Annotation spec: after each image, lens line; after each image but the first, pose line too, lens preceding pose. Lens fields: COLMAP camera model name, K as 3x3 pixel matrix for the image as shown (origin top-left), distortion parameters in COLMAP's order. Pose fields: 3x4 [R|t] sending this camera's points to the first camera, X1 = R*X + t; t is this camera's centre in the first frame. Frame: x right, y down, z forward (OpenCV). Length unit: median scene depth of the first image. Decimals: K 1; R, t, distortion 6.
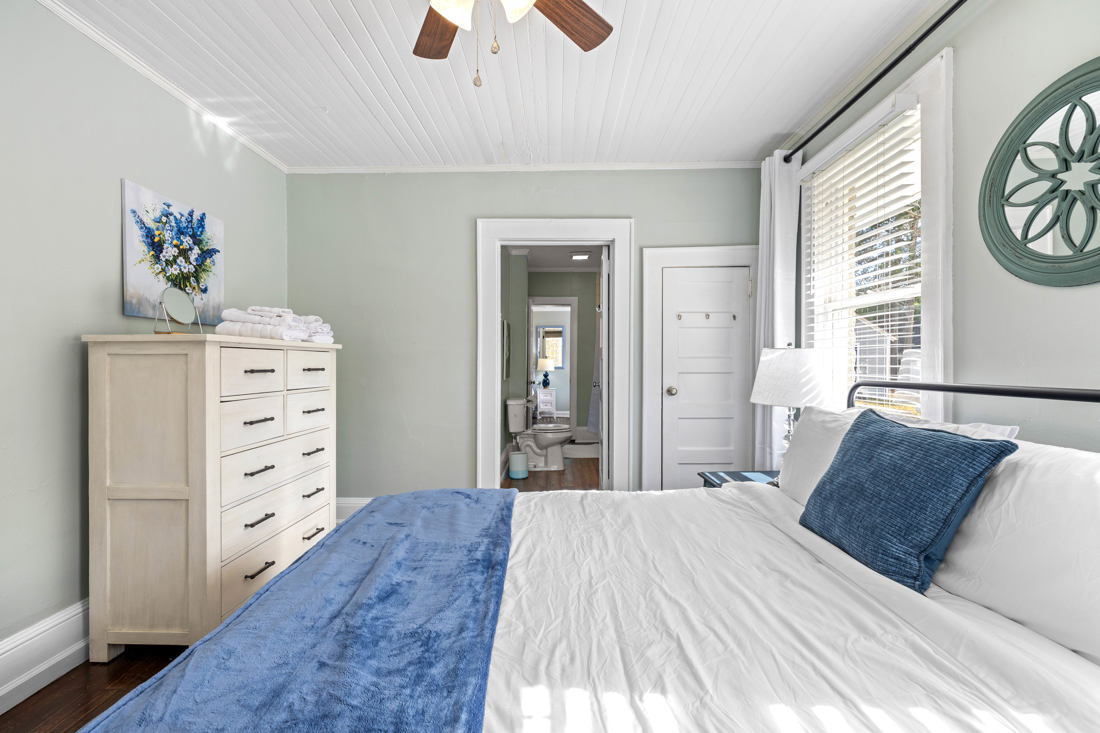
lens RADIAL K [[466.1, 0, 549.8], [0, 466.1, 360.4], [0, 0, 1]] dist [0.003158, 0.000130]
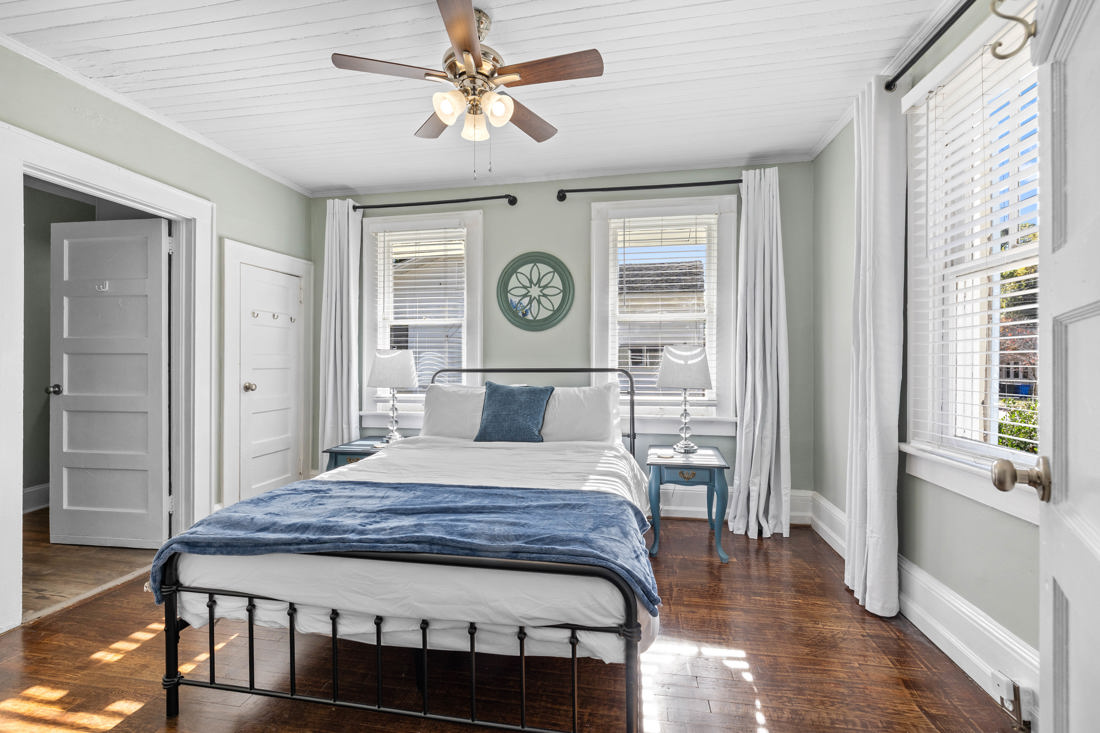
lens RADIAL K [[466.1, 0, 549.8], [0, 466.1, 360.4], [0, 0, 1]] dist [0.003158, 0.000130]
pose [[0.163056, -0.001746, 0.986615, -0.628567], [-0.007812, 0.999965, 0.003060, -0.000246], [-0.986586, -0.008207, 0.163037, 0.192696]]
